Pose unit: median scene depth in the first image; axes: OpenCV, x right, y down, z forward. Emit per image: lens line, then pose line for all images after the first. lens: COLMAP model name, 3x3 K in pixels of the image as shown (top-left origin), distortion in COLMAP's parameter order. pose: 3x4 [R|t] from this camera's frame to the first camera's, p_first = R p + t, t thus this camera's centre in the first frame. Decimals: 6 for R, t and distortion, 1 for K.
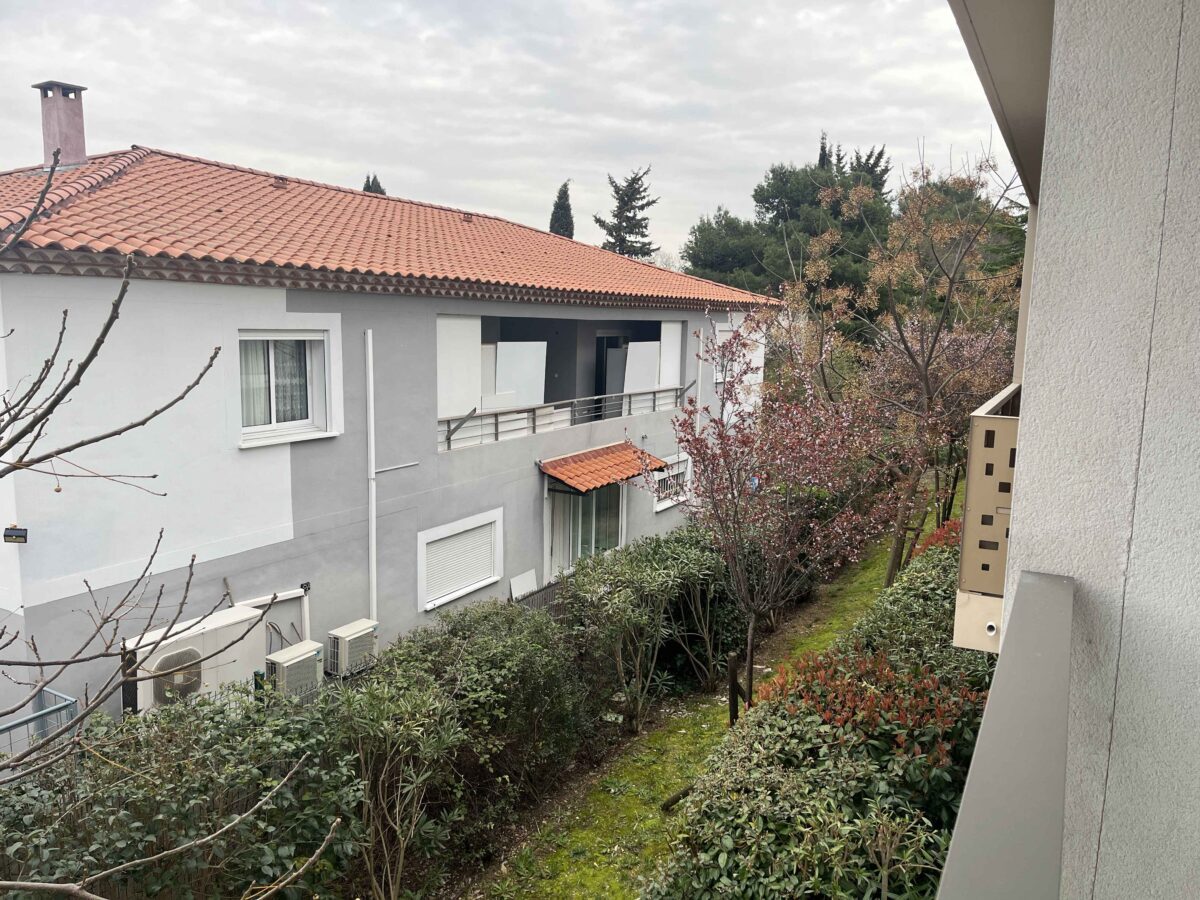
lens RADIAL K [[916.2, 0, 638.9], [0, 916.2, 460.2], [0, 0, 1]] dist [0.046628, -0.074254]
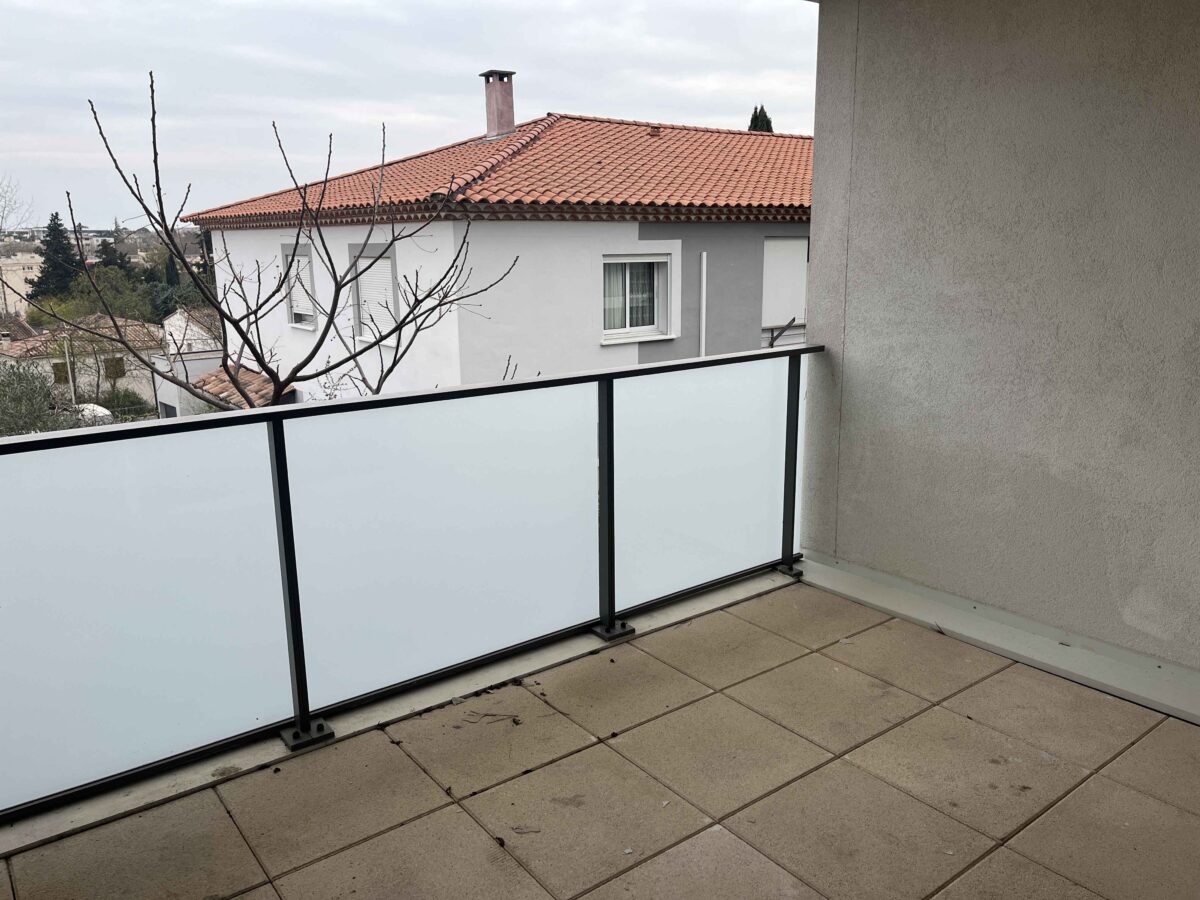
lens RADIAL K [[916.2, 0, 599.7], [0, 916.2, 459.7], [0, 0, 1]] dist [0.046628, -0.074254]
pose [[0.894735, 0.067122, -0.441525, 0.150922], [-0.032245, 0.995770, 0.086038, 0.035145], [0.445433, -0.062744, 0.893114, -0.187984]]
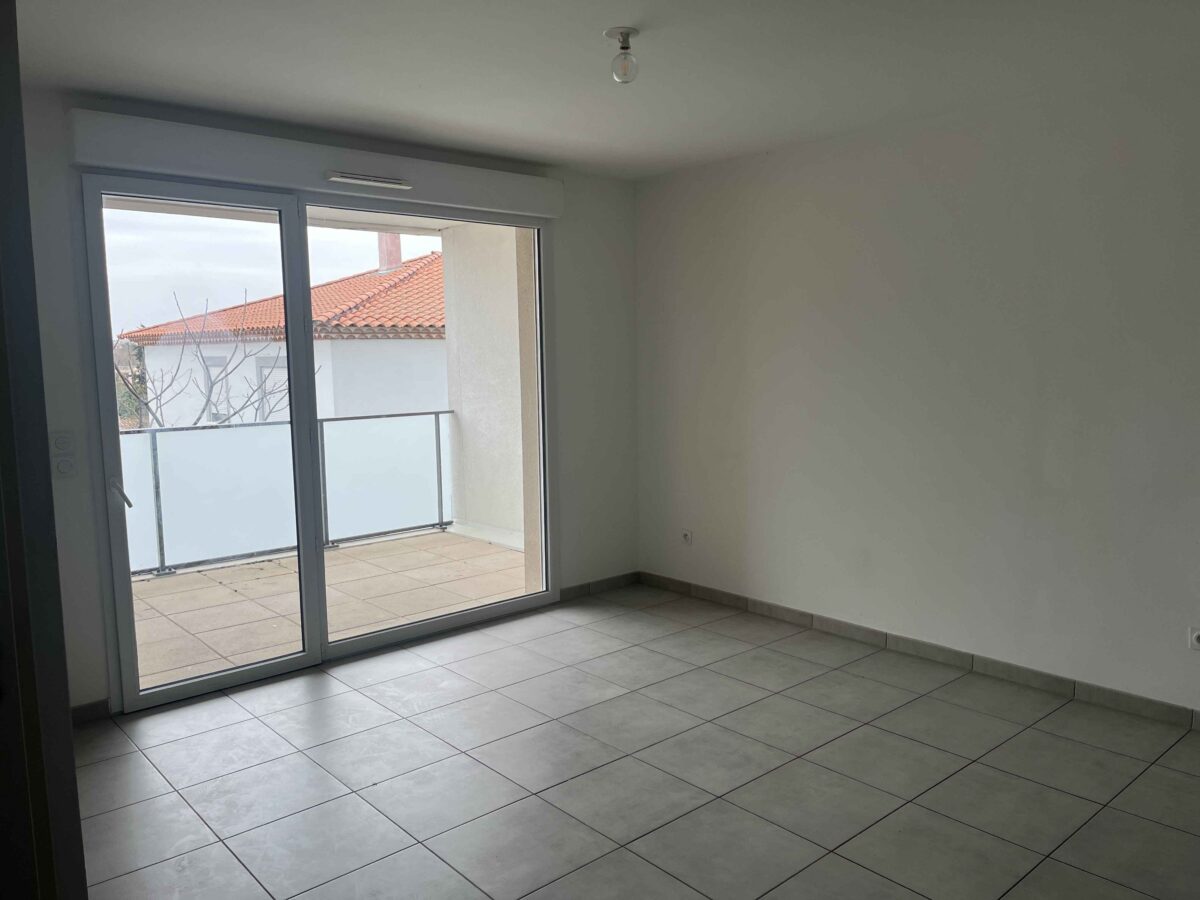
lens RADIAL K [[916.2, 0, 605.8], [0, 916.2, 452.1], [0, 0, 1]] dist [0.046628, -0.074254]
pose [[0.922977, 0.002165, -0.384850, 0.437812], [-0.018512, 0.999077, -0.038774, 0.074975], [0.384410, 0.042912, 0.922164, -0.421956]]
